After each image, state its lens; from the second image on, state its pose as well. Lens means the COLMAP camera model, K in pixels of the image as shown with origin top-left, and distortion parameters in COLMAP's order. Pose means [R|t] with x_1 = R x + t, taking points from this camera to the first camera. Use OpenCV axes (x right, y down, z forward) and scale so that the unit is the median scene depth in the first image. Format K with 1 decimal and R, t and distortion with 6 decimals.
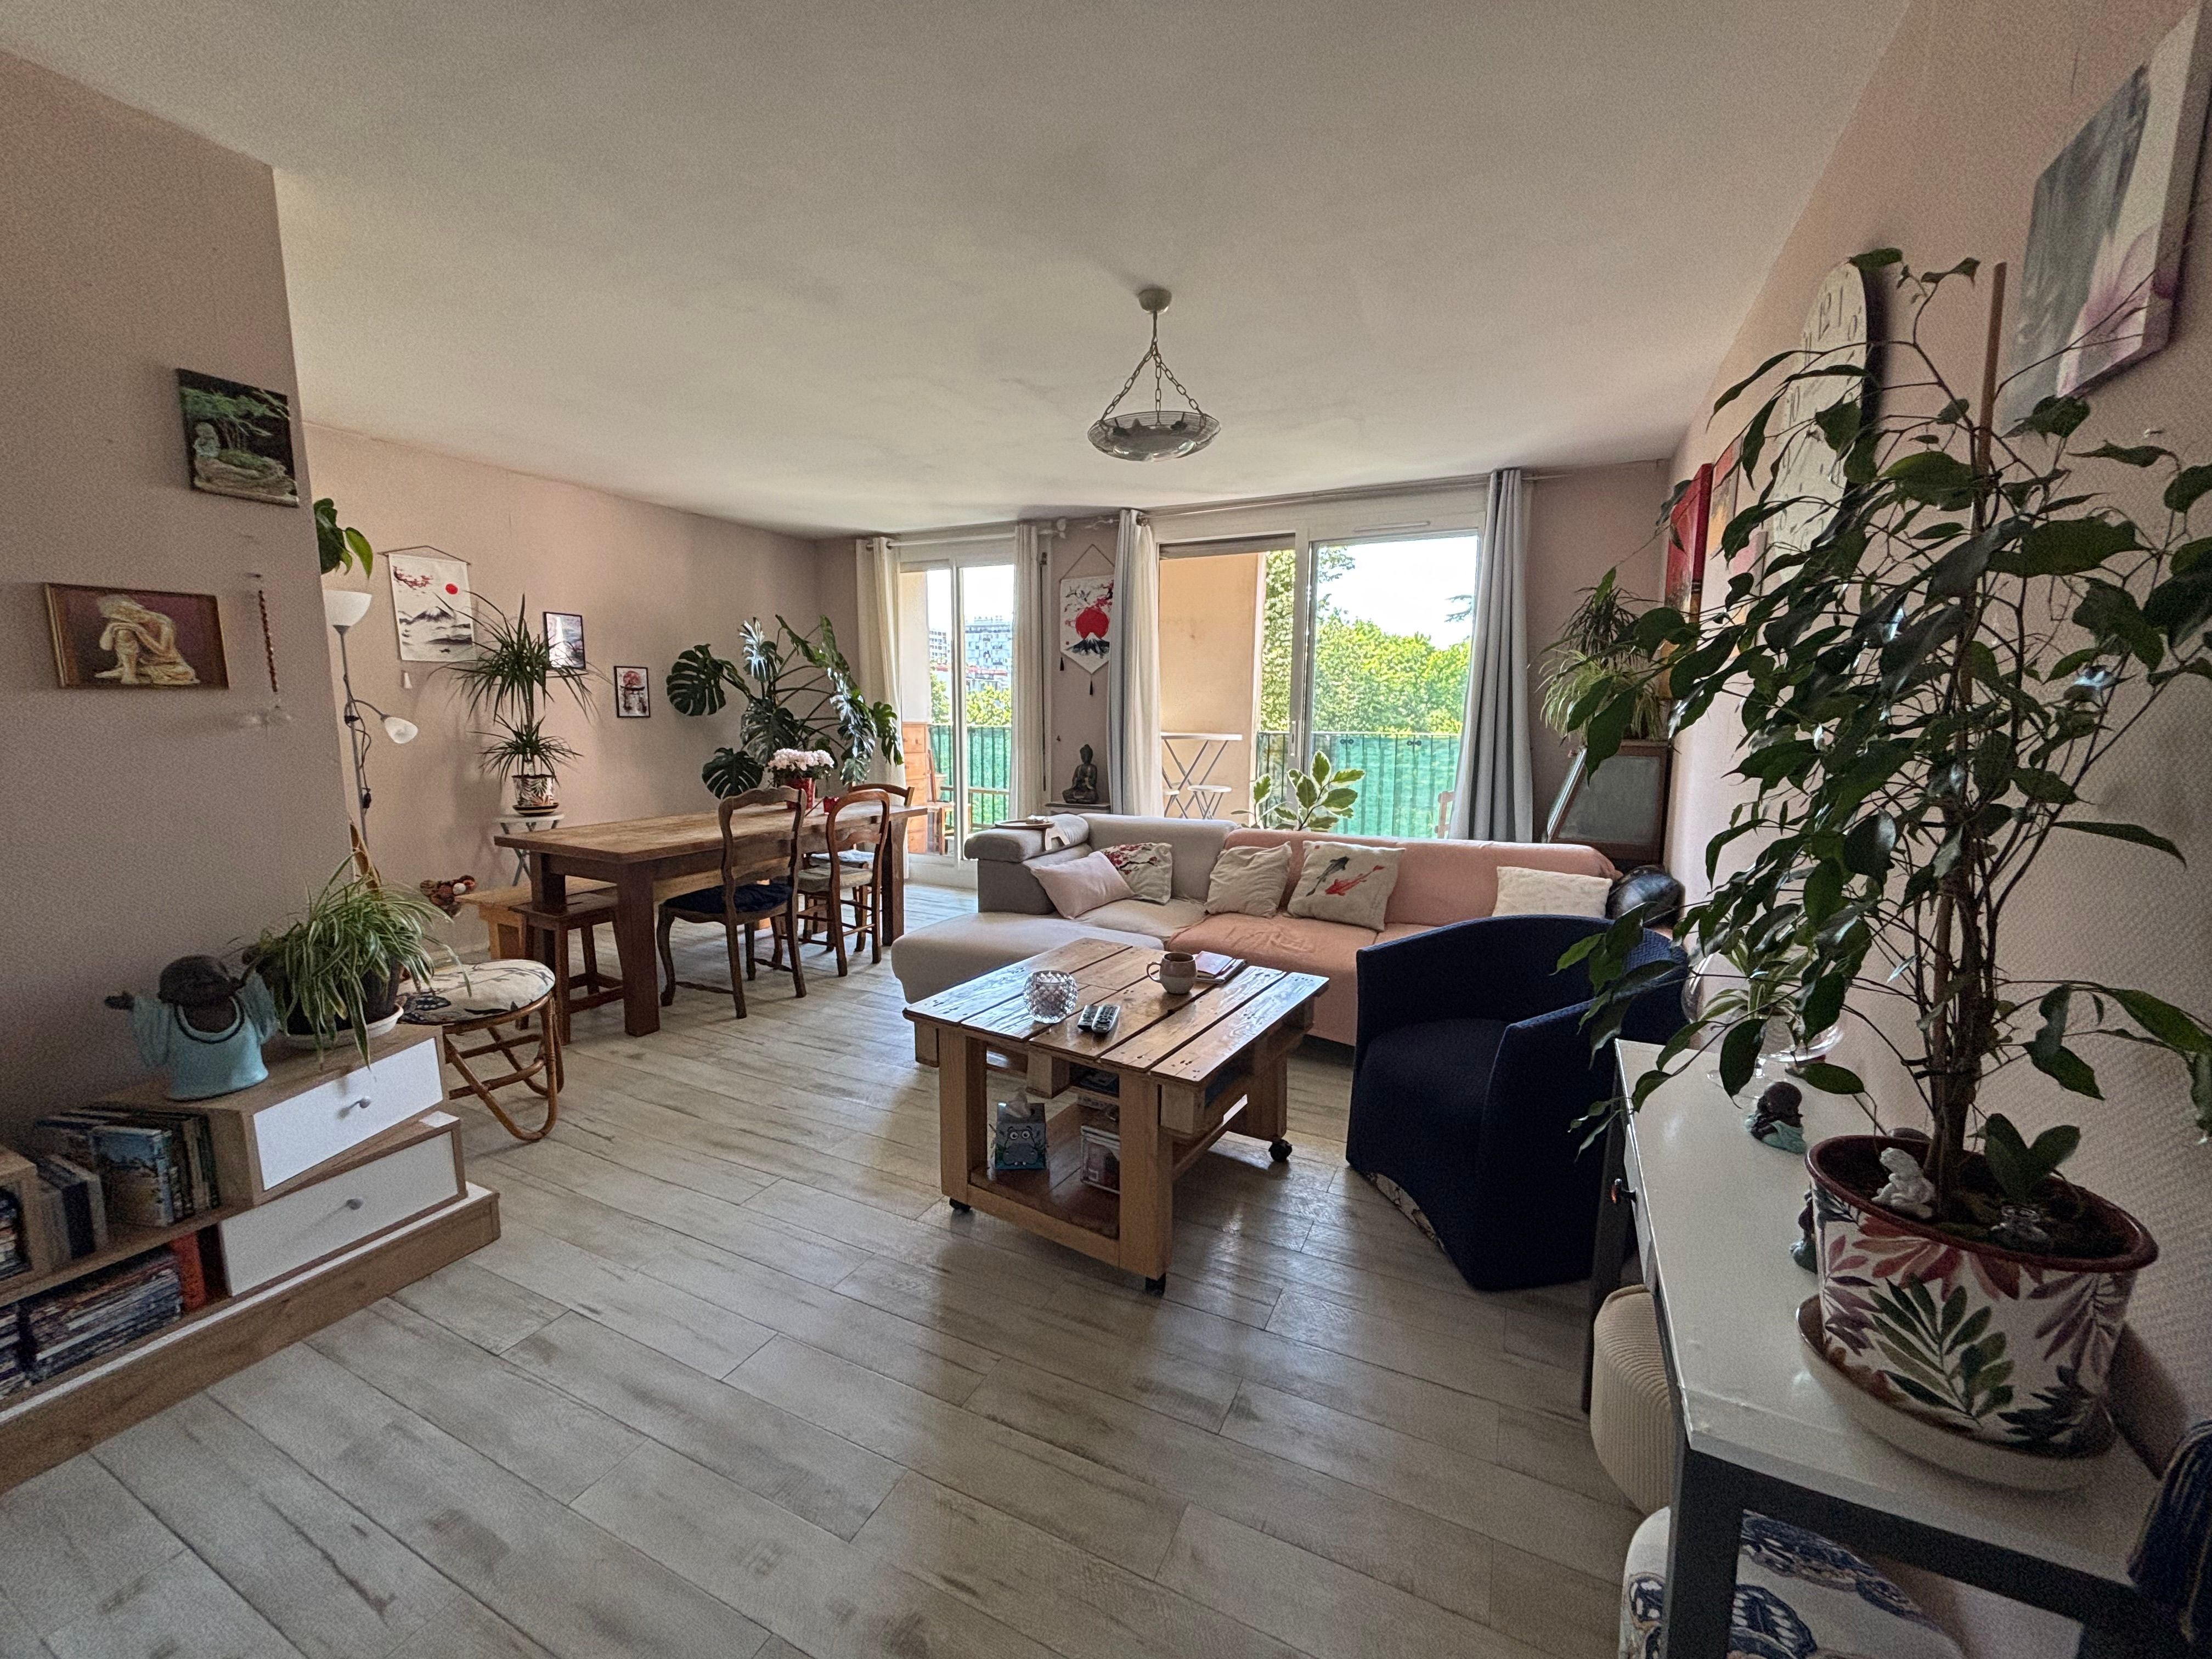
lens RADIAL K [[887.4, 0, 1106.0], [0, 887.4, 829.5], [0, 0, 1]] dist [-0.000545, -0.000132]
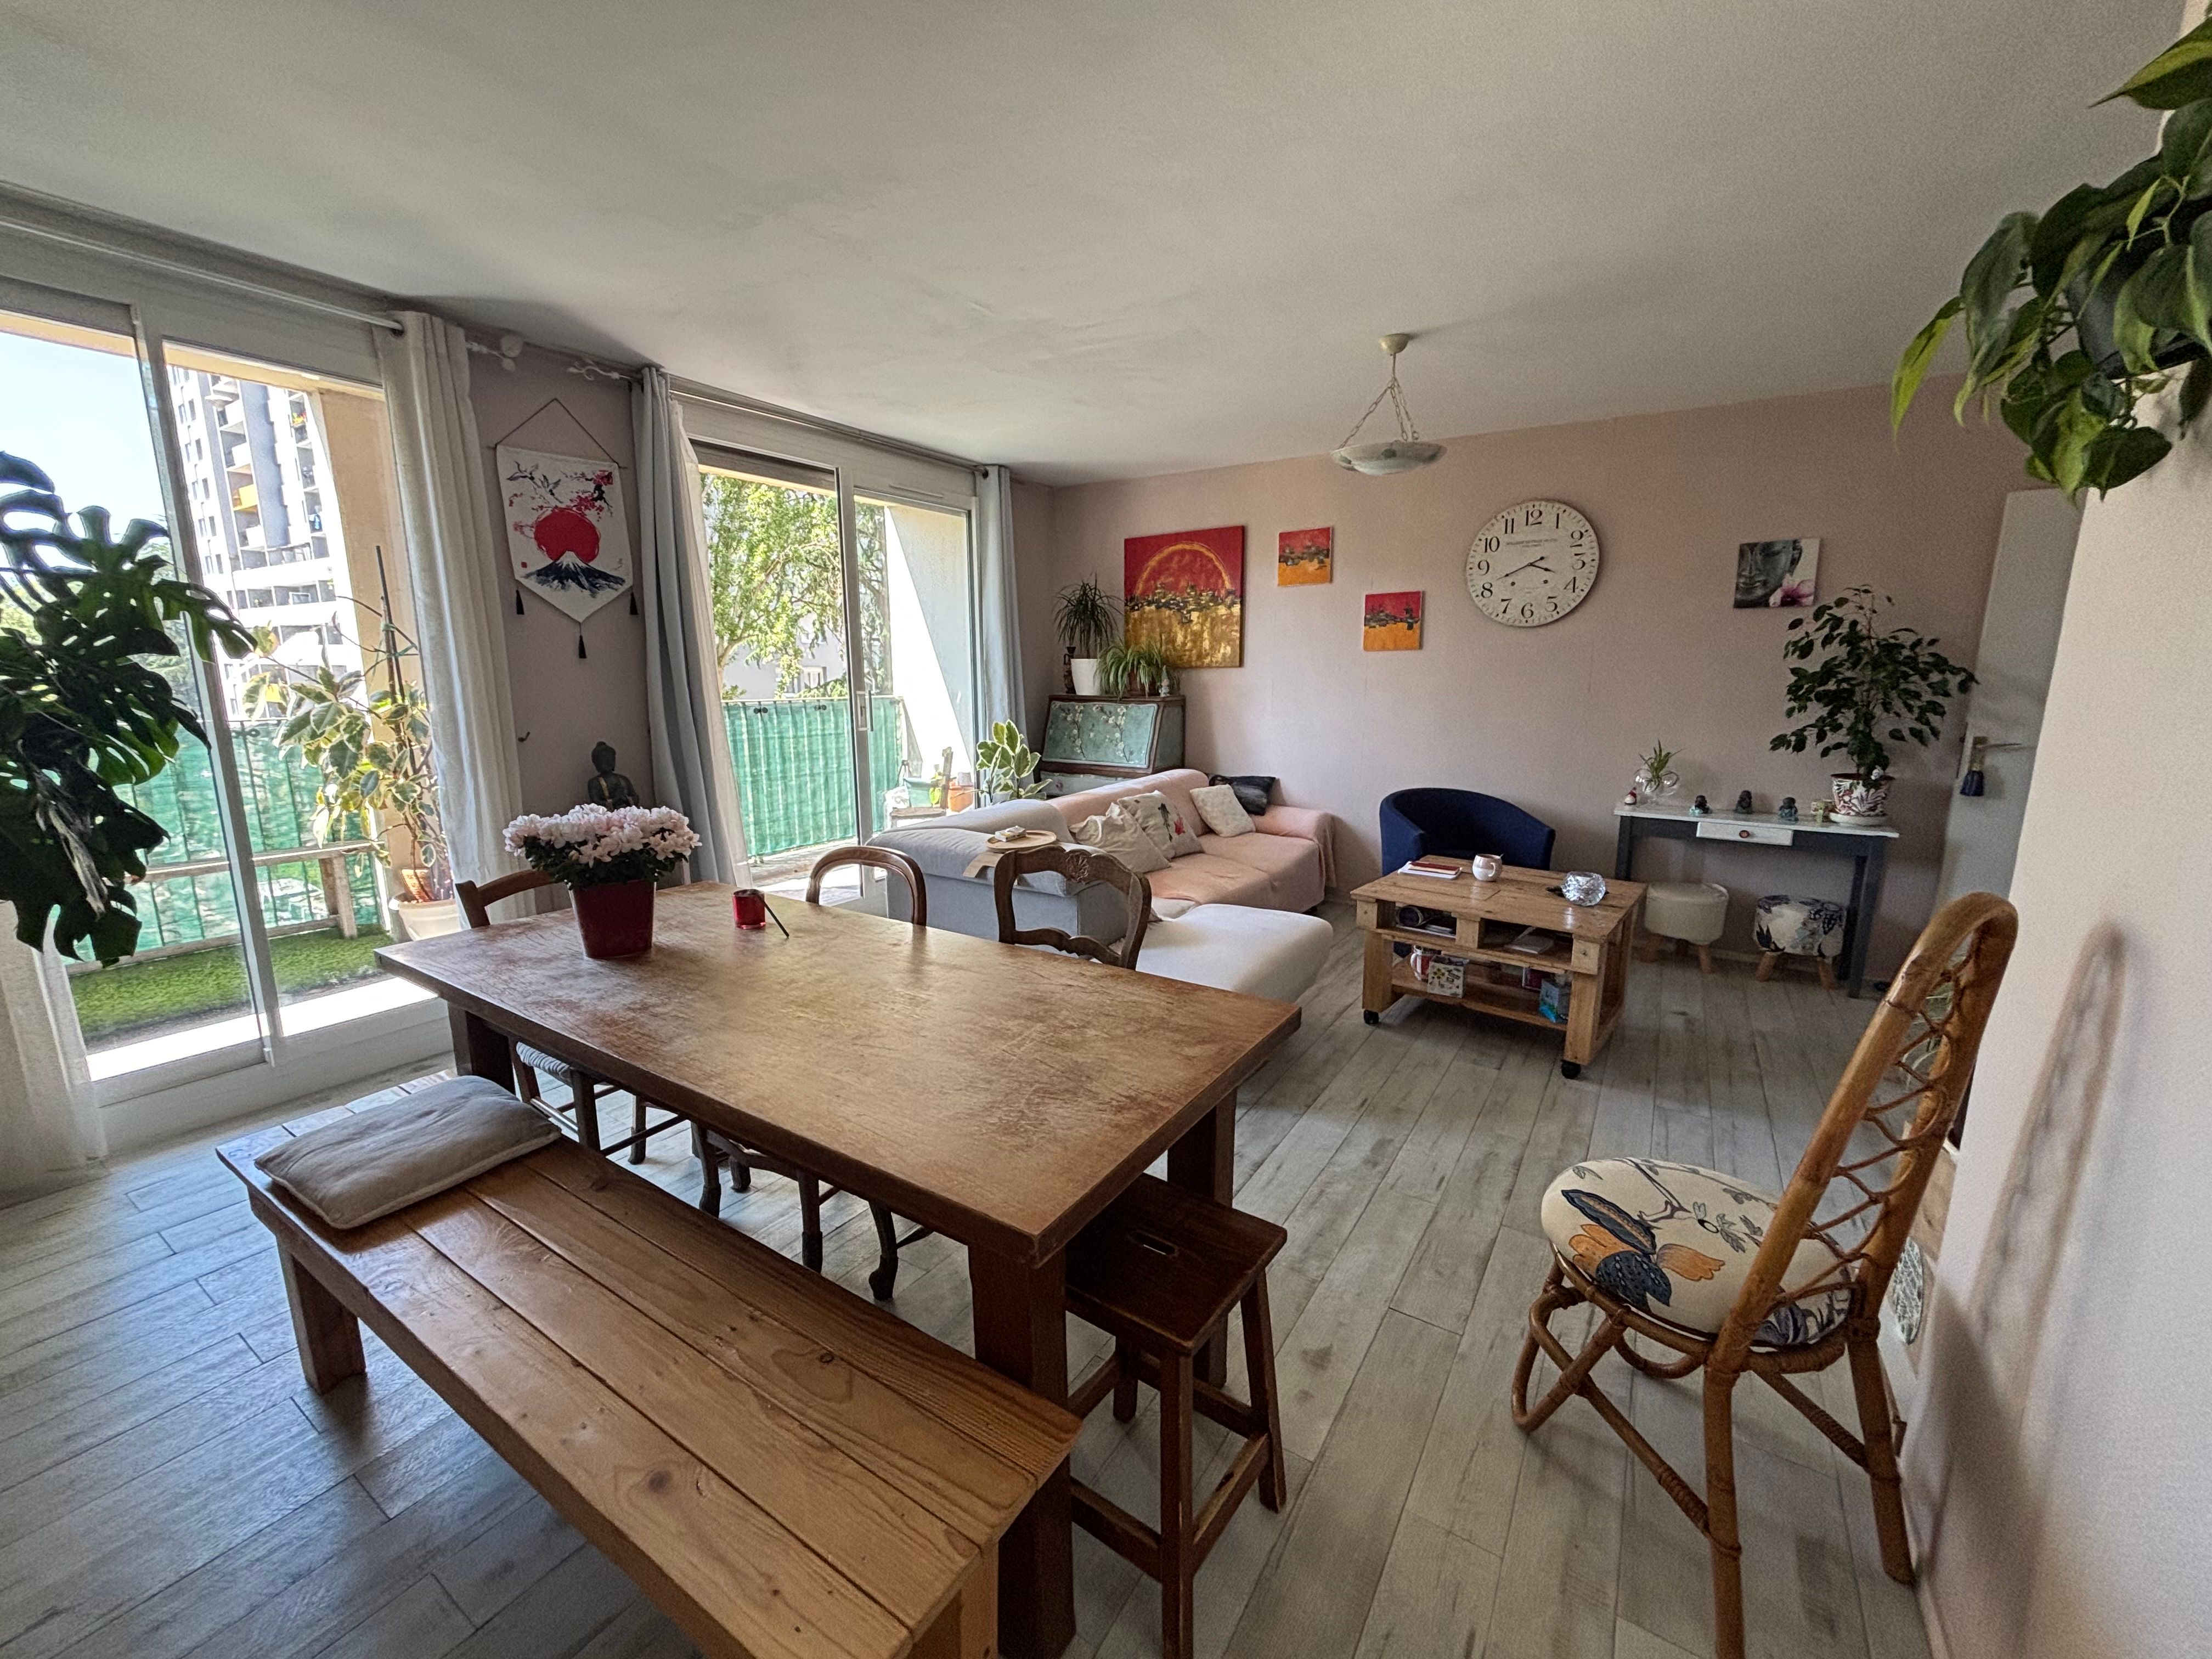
lens RADIAL K [[887.4, 0, 1106.0], [0, 887.4, 829.5], [0, 0, 1]] dist [-0.000545, -0.000132]
pose [[0.114999, -0.182889, 0.976385, -0.655630], [0.136636, 0.976475, 0.166813, -0.103440], [-0.983924, 0.114226, 0.137283, 0.664856]]
